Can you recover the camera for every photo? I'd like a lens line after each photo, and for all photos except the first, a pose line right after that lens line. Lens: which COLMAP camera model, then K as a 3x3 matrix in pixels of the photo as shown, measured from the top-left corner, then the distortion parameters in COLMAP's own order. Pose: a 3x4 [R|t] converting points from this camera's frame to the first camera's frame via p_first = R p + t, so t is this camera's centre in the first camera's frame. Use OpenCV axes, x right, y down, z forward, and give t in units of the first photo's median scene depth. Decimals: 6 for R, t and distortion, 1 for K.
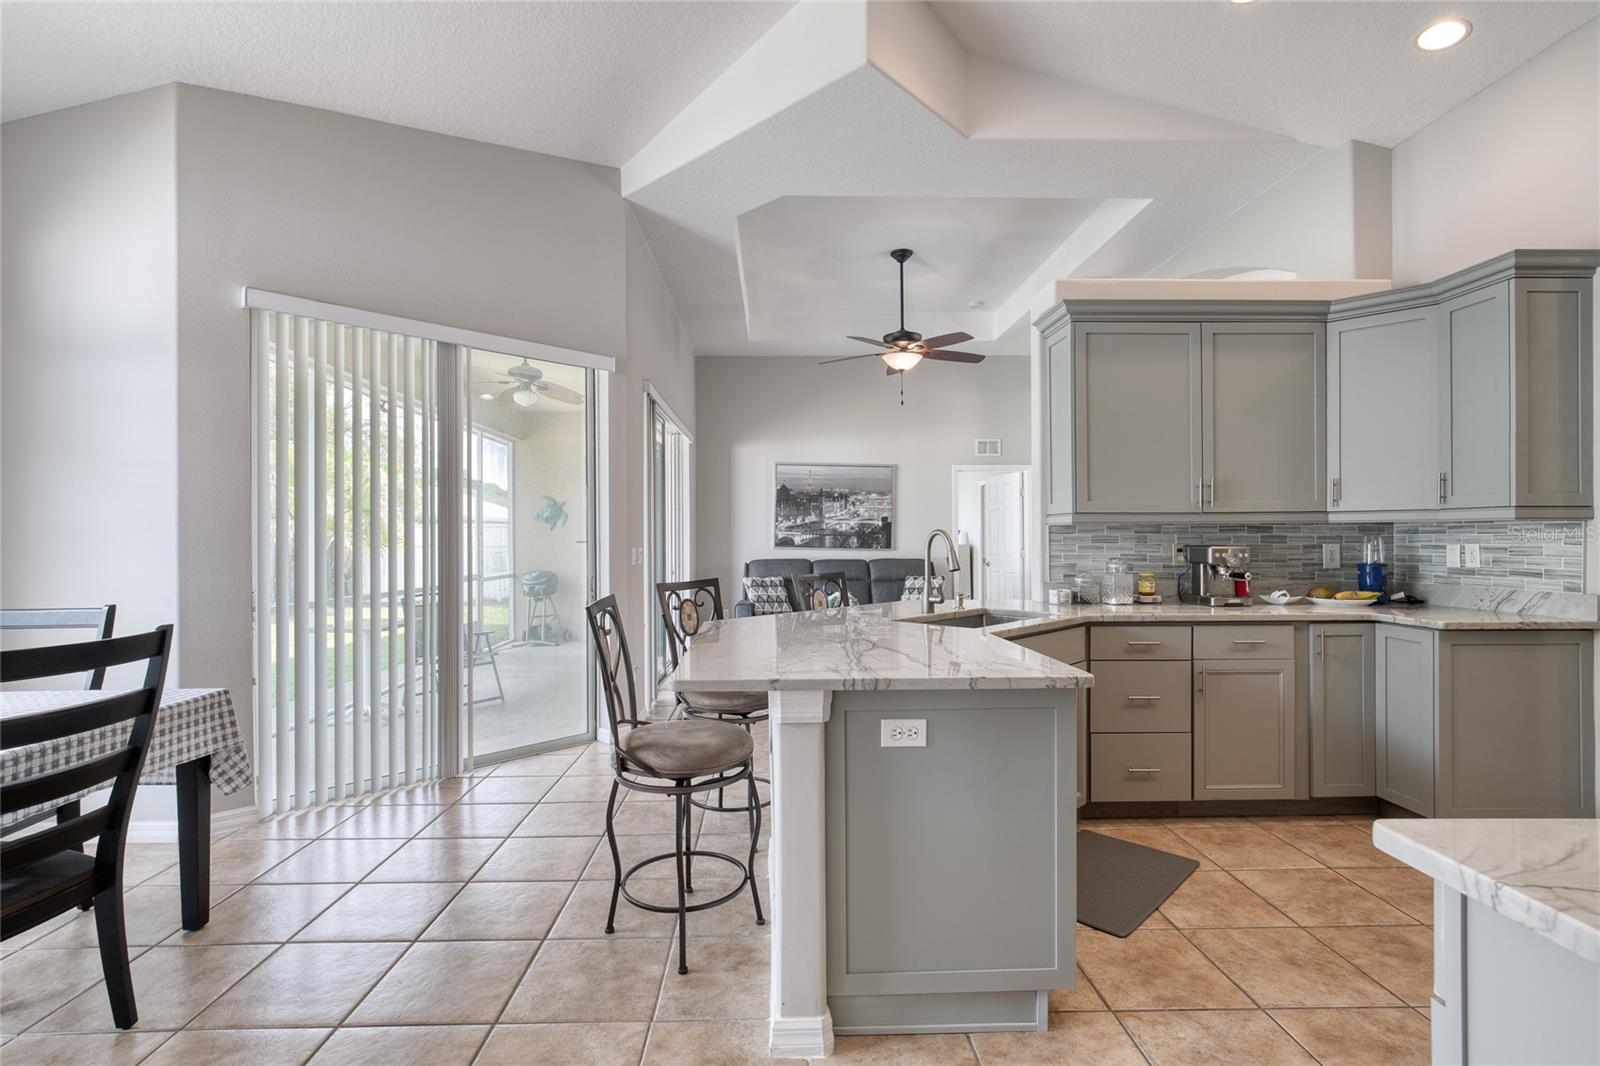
lens RADIAL K [[733.5, 0, 781.5], [0, 733.5, 534.0], [0, 0, 1]] dist [-0.001962, 0.000264]
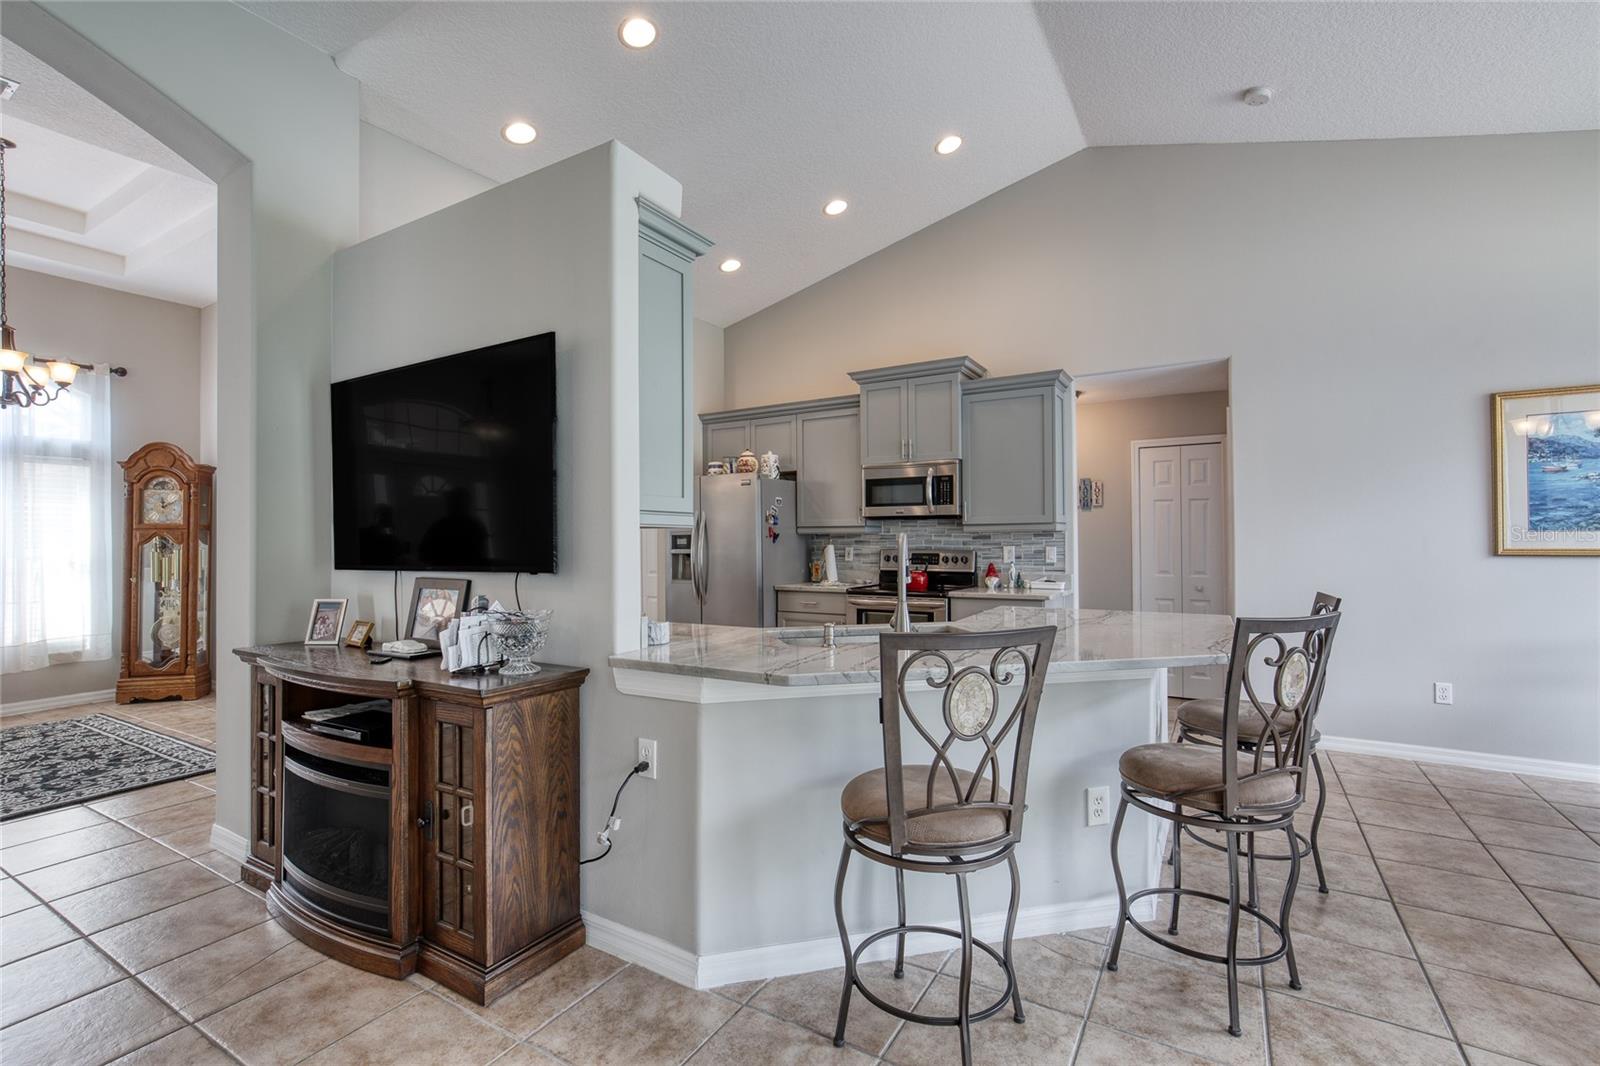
lens RADIAL K [[723.0, 0, 786.0], [0, 723.0, 533.4], [0, 0, 1]] dist [-0.023422, 0.011958]
pose [[-0.844072, 0.014983, 0.536020, -0.092259], [0.008586, 0.999859, -0.014428, 0.005646], [-0.536161, -0.007576, -0.844082, 1.502956]]
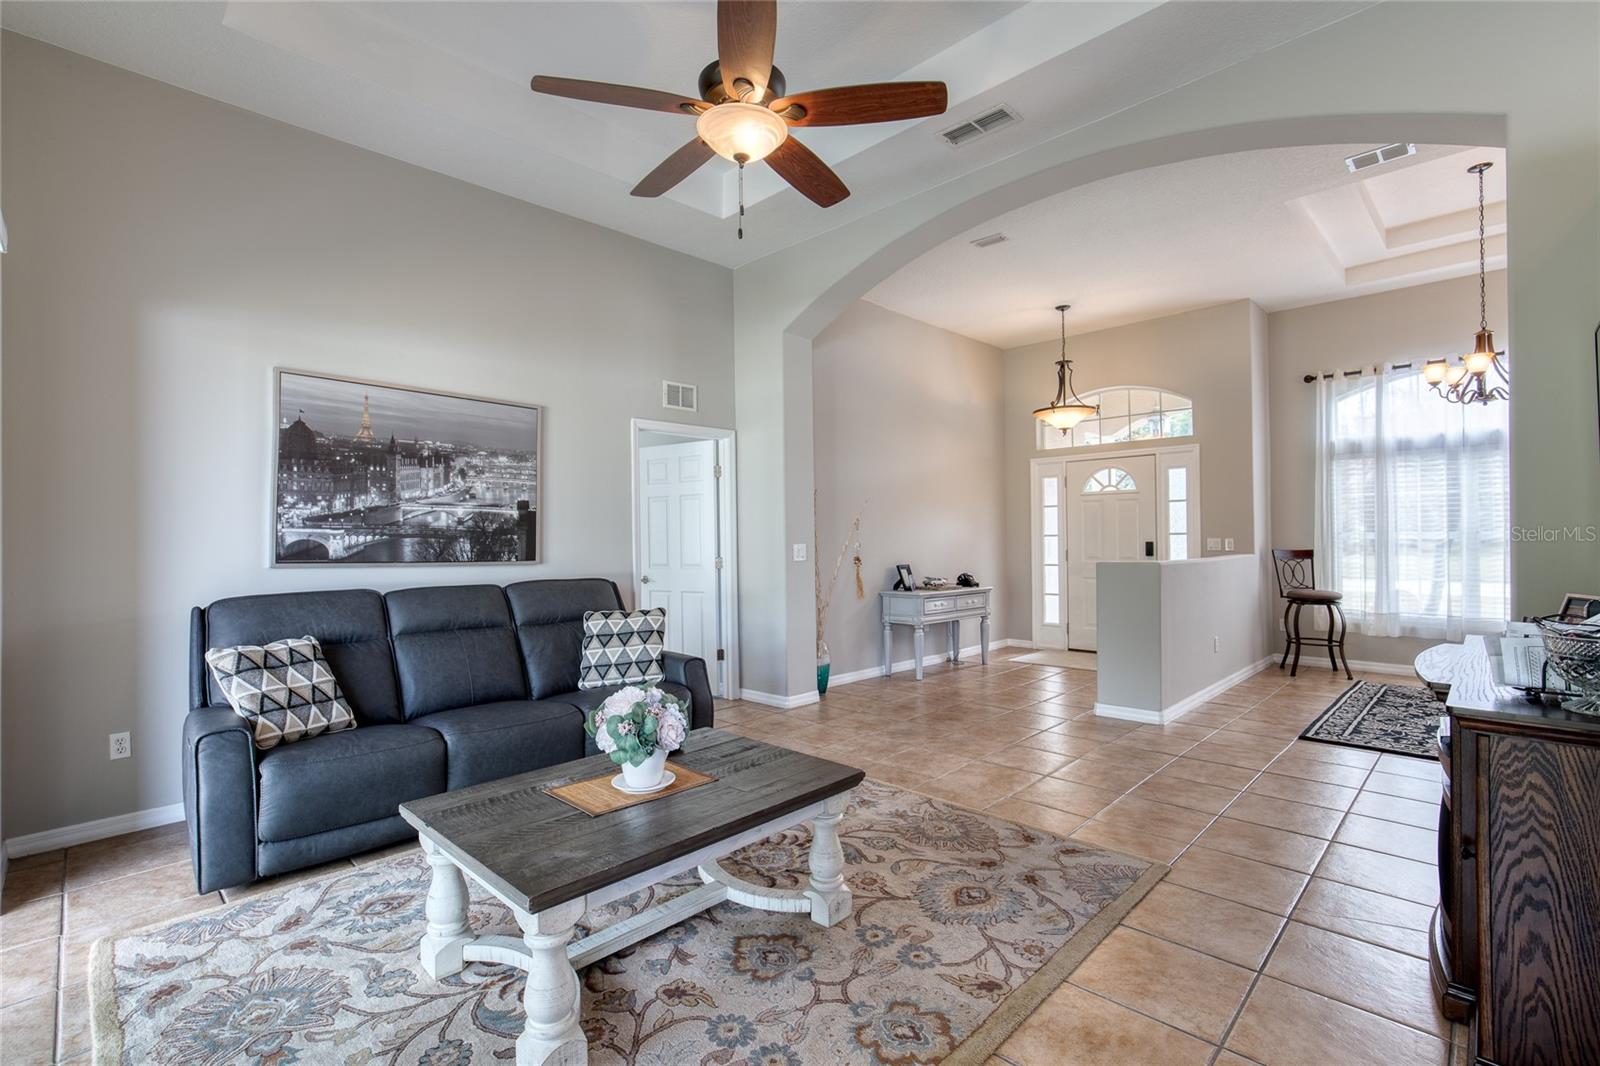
lens RADIAL K [[725.1, 0, 786.1], [0, 725.1, 532.0], [0, 0, 1]] dist [-0.017248, 0.007918]
pose [[0.714901, 0.001119, 0.699224, -0.208663], [0.004170, 0.999974, -0.005863, 0.006379], [-0.699213, 0.007107, 0.714878, 1.157633]]
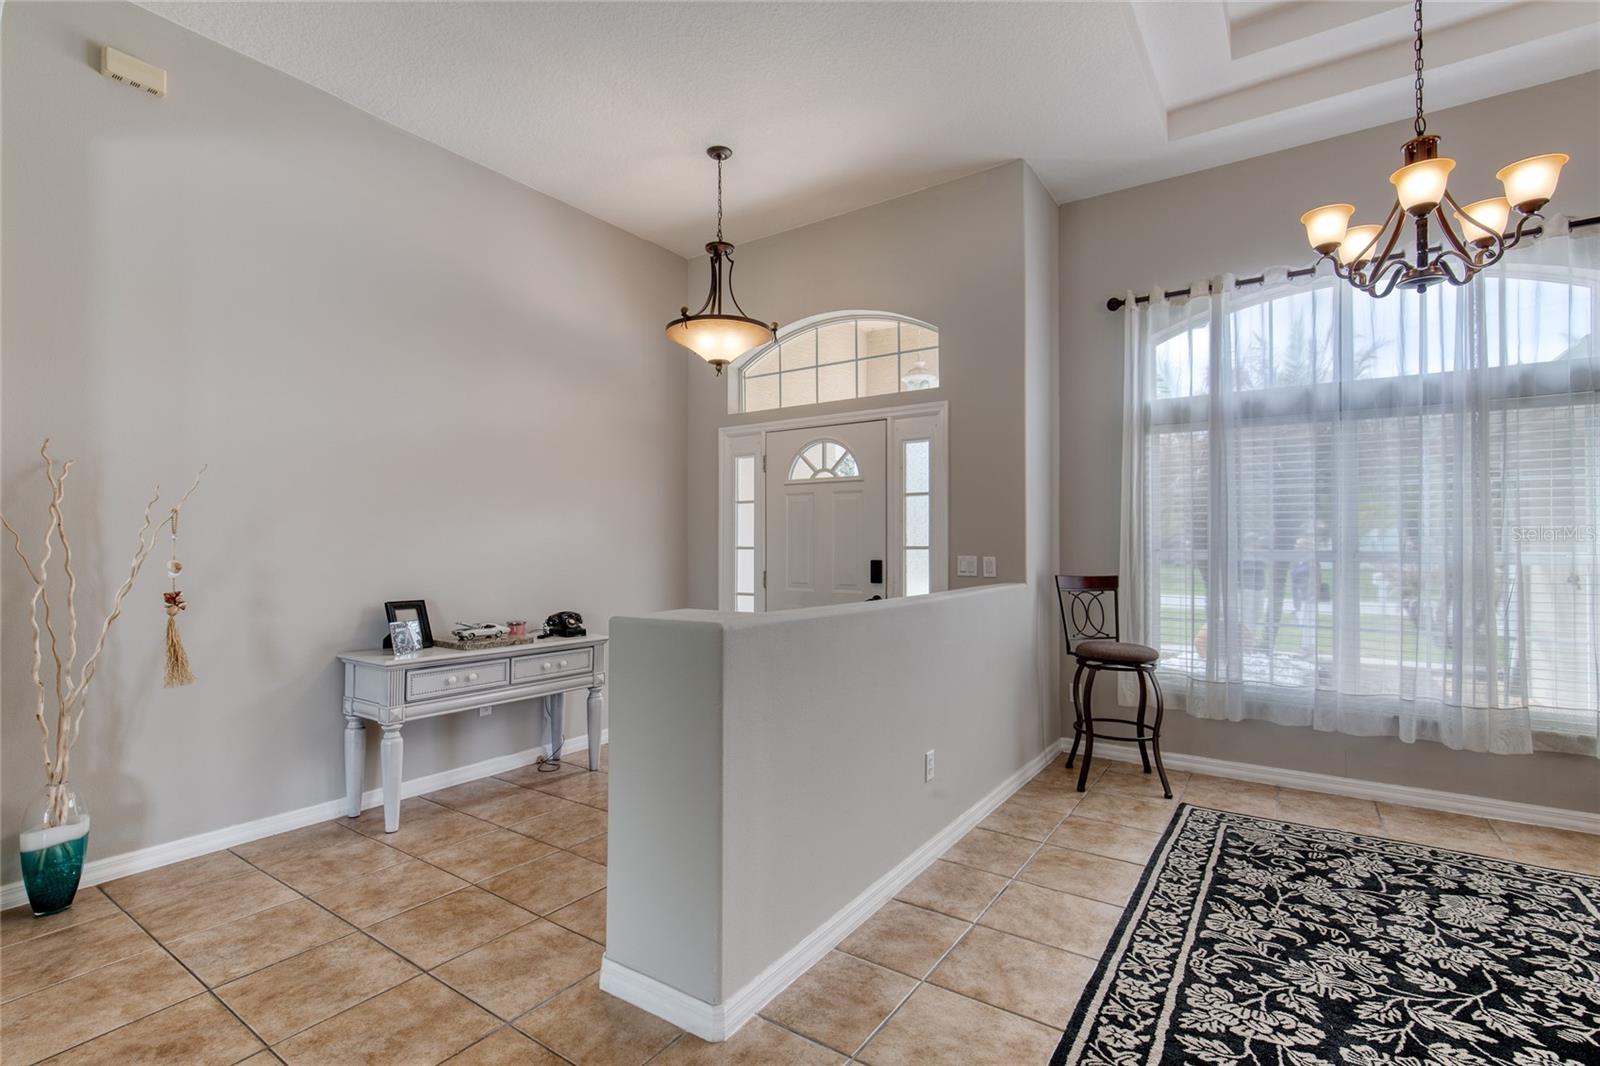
lens RADIAL K [[760.7, 0, 746.1], [0, 760.7, 538.2], [0, 0, 1]] dist [-0.027378, 0.009999]
pose [[0.604924, 0.010752, 0.796211, 0.735772], [-0.007512, 0.999941, -0.007796, 0.000155], [-0.796248, -0.001265, 0.604969, 1.276181]]
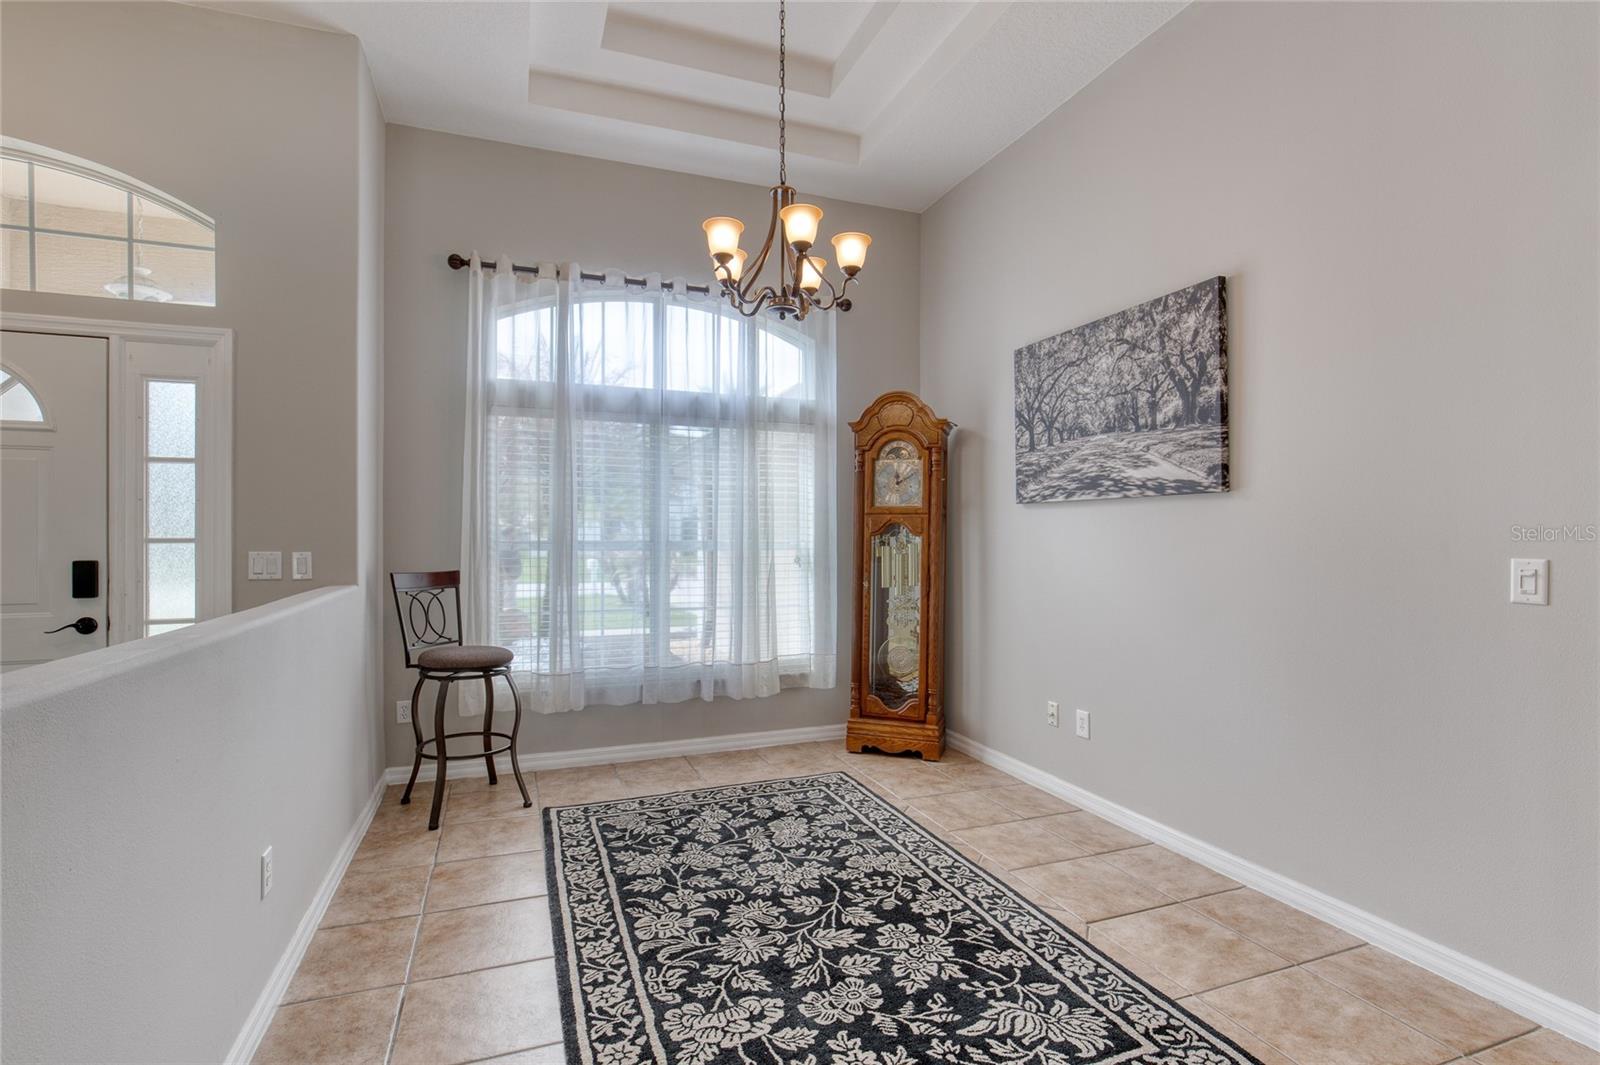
lens RADIAL K [[765.8, 0, 836.7], [0, 765.8, 535.1], [0, 0, 1]] dist [-0.022737, 0.009149]
pose [[-0.368068, 0.004342, 0.929789, 0.863840], [-0.001962, 0.999983, -0.005446, 0.001238], [-0.929797, -0.003829, -0.368053, 1.437708]]
